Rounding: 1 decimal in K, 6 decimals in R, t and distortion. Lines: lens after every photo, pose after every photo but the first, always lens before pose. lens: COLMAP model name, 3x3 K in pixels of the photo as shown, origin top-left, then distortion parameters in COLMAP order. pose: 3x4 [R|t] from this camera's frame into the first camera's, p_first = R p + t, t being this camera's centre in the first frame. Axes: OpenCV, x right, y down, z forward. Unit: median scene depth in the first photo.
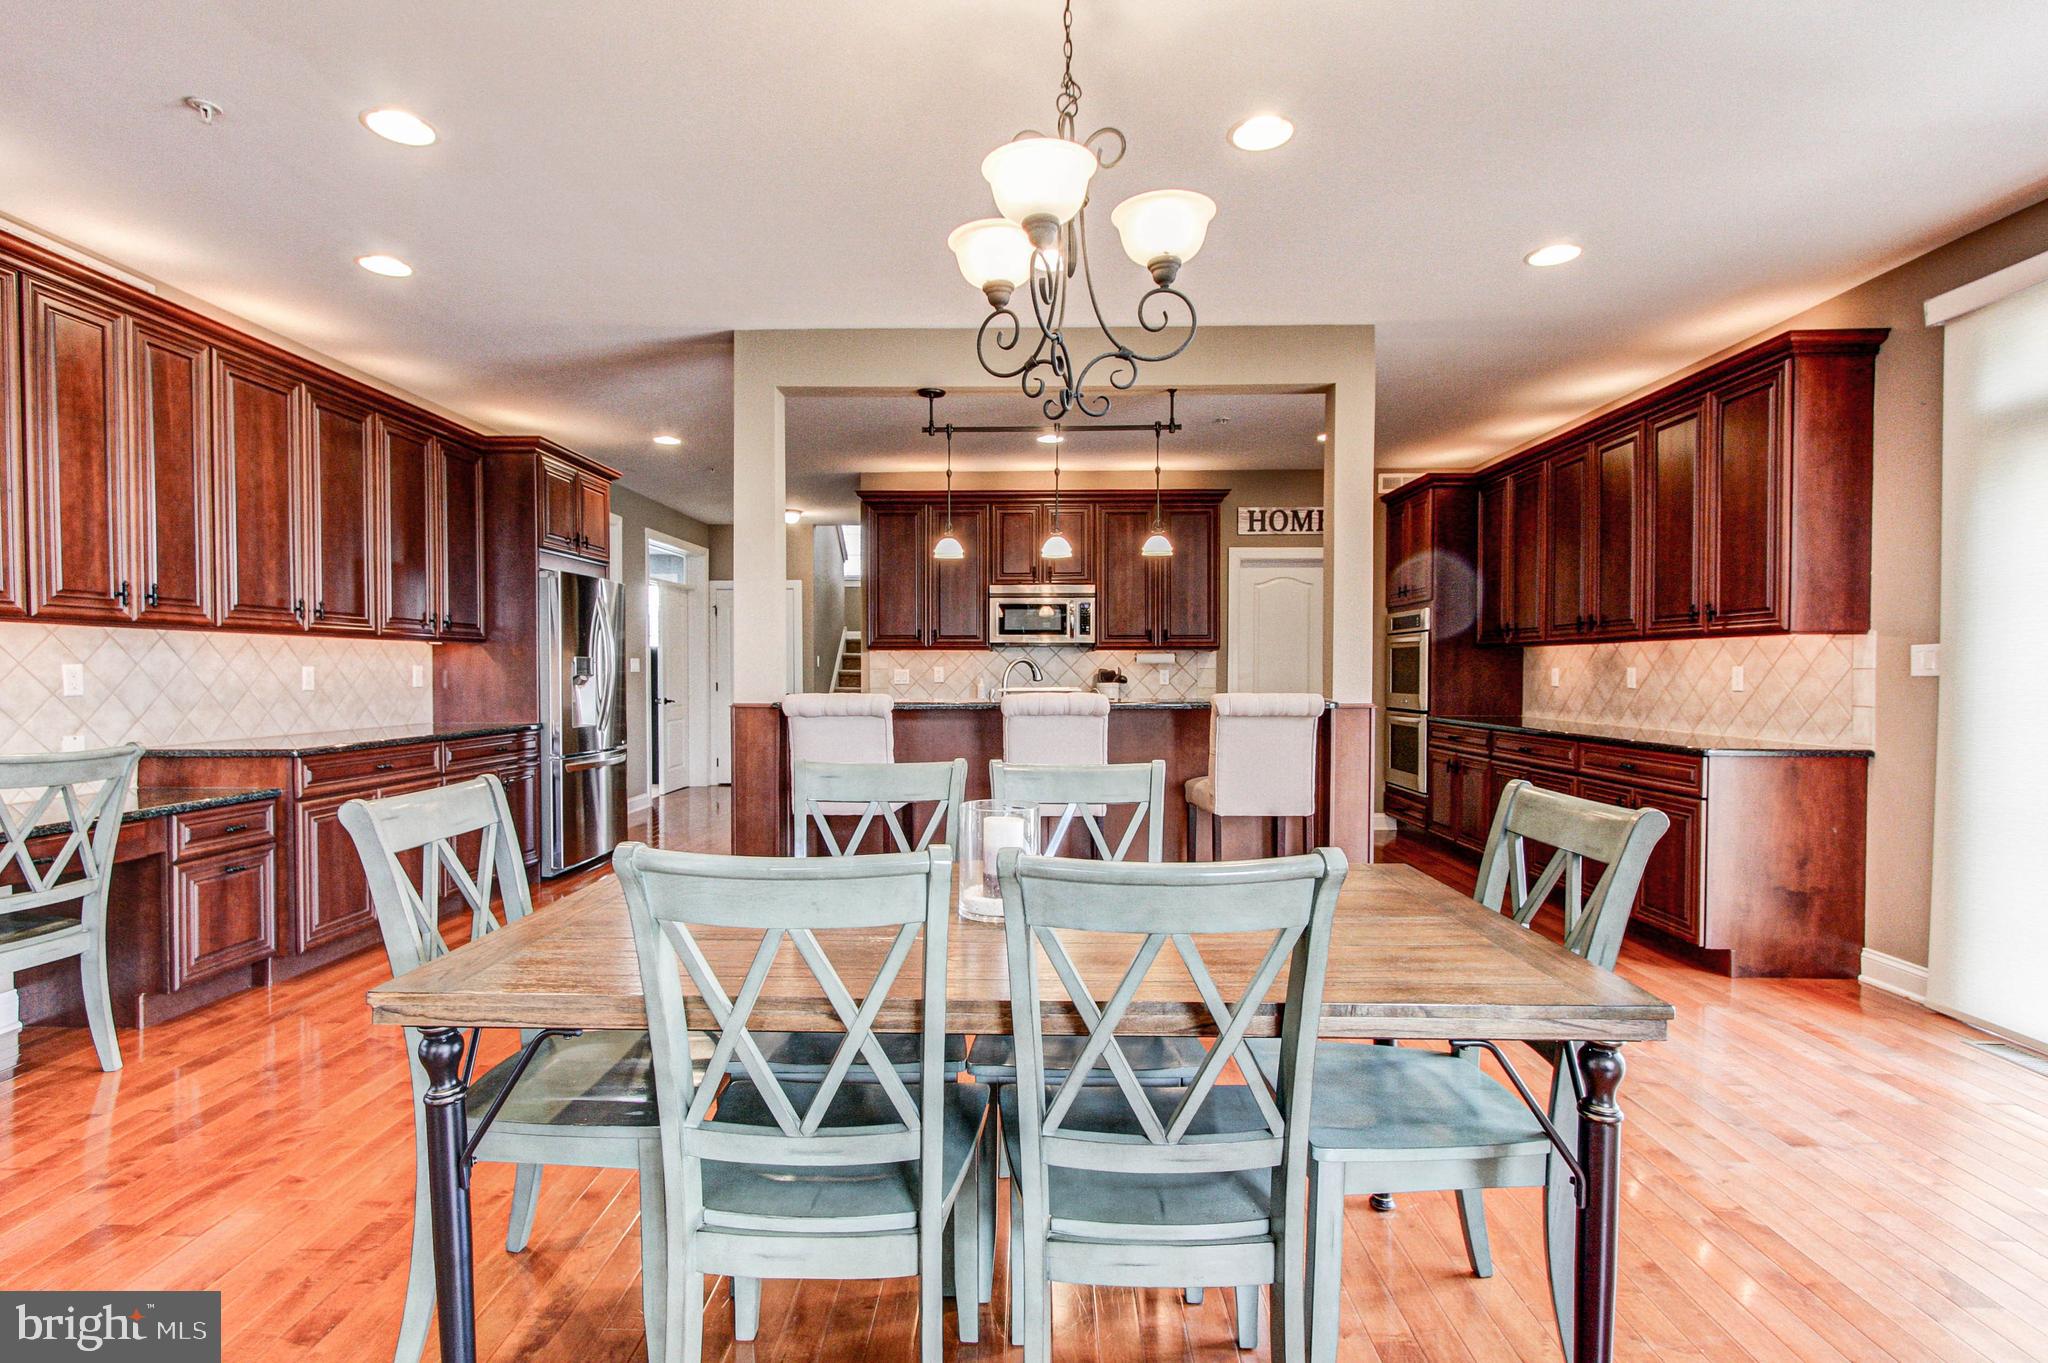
lens RADIAL K [[951.0, 0, 1061.9], [0, 951.0, 680.6], [0, 0, 1]] dist [0.013343, -0.000757]
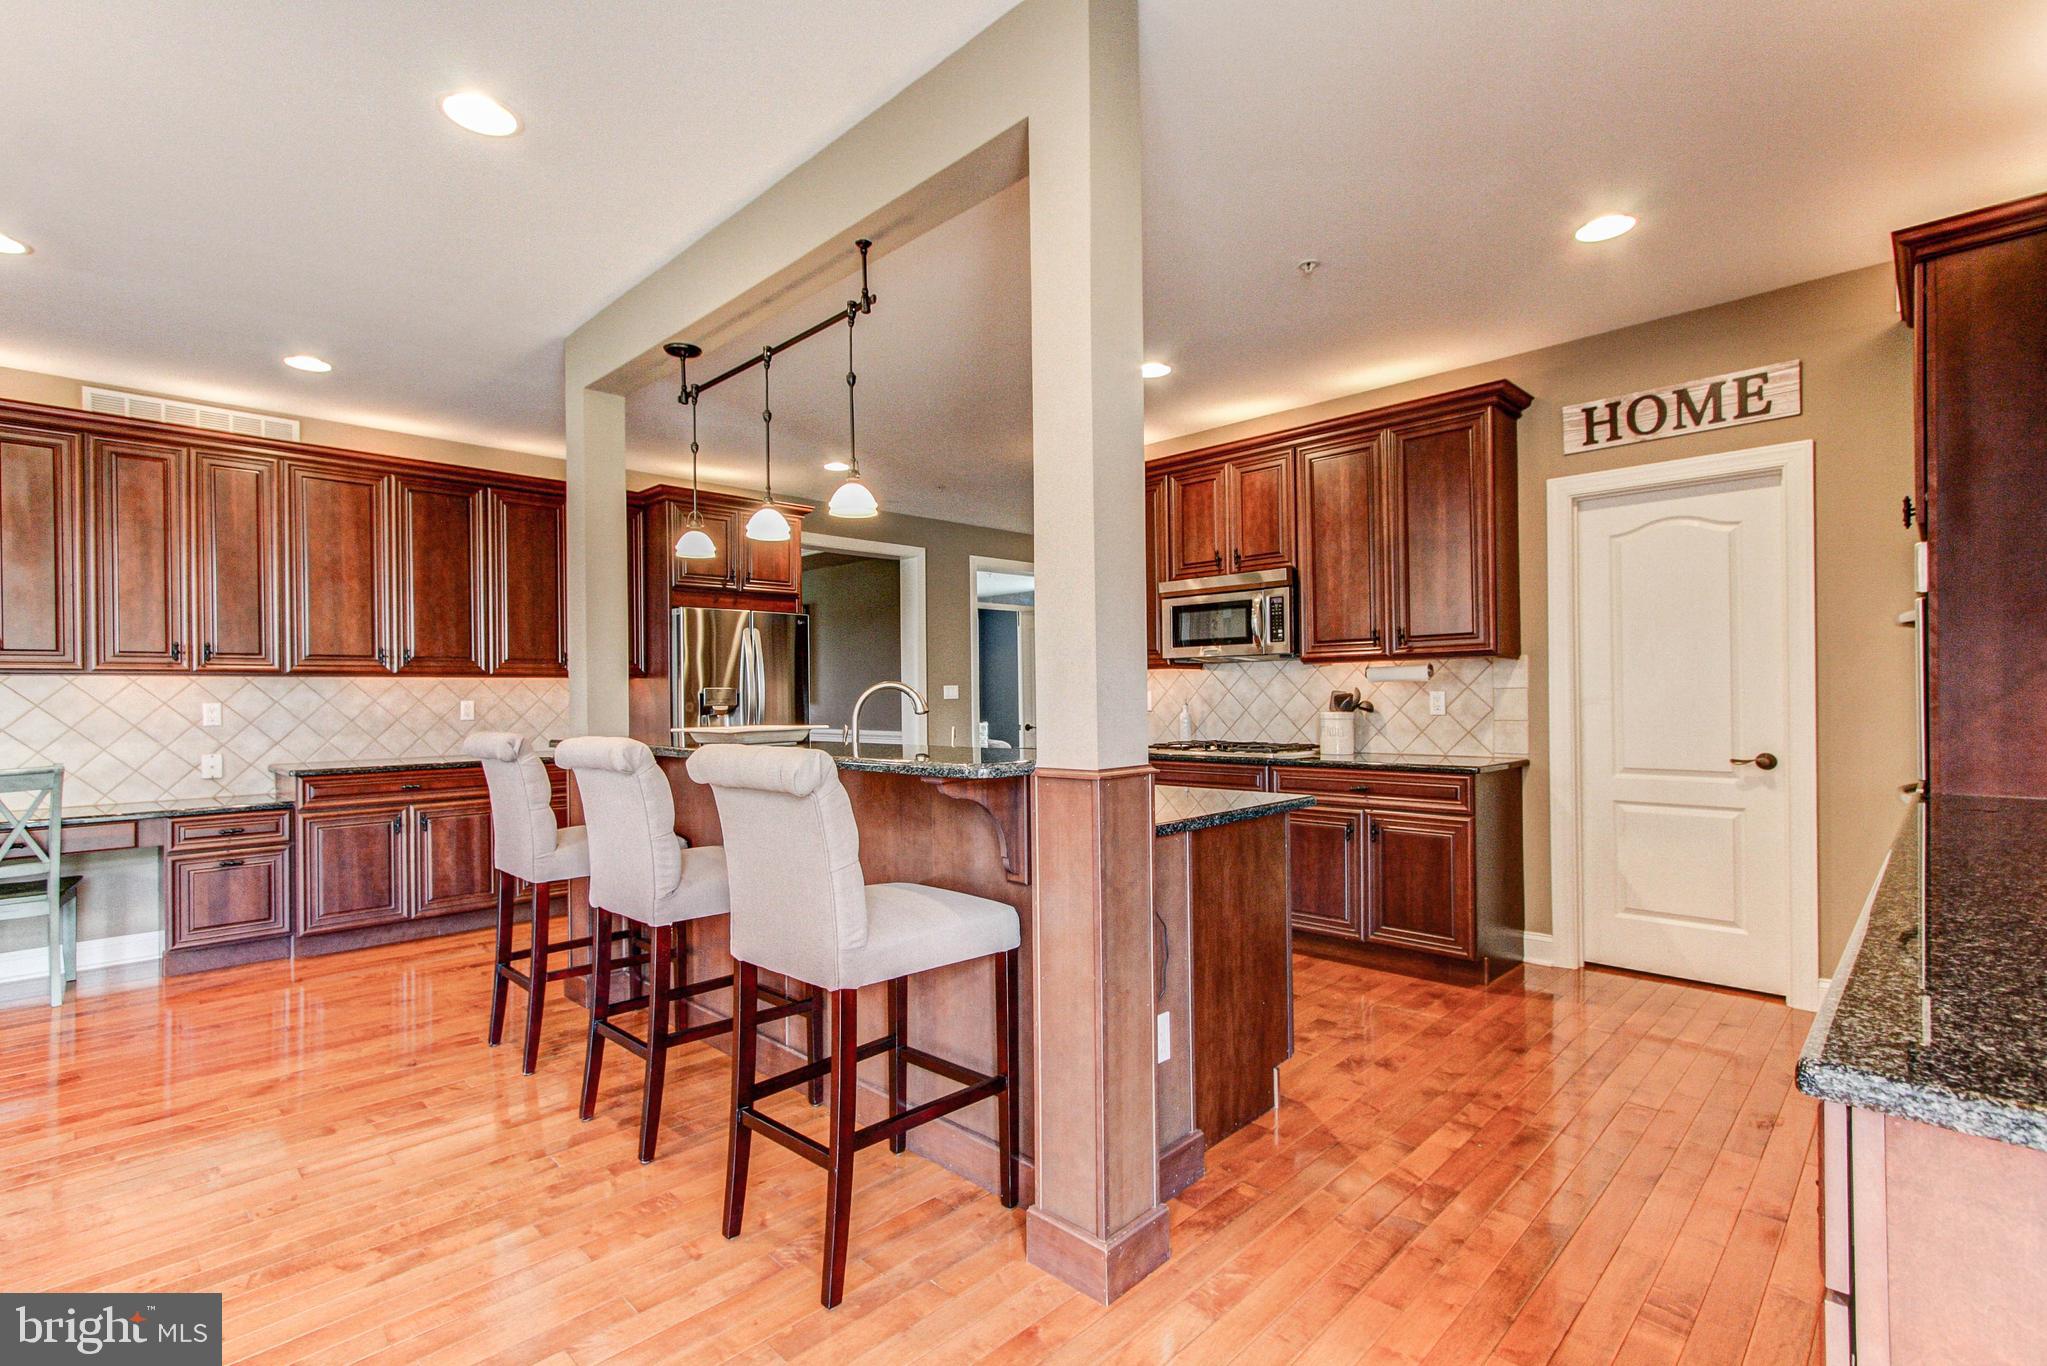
lens RADIAL K [[950.5, 0, 1043.1], [0, 950.5, 687.7], [0, 0, 1]] dist [0.013343, -0.000757]
pose [[0.721204, -0.015692, -0.692545, 0.614789], [0.005203, 0.999838, -0.017236, -0.006963], [0.692703, 0.008827, 0.721169, 0.632457]]
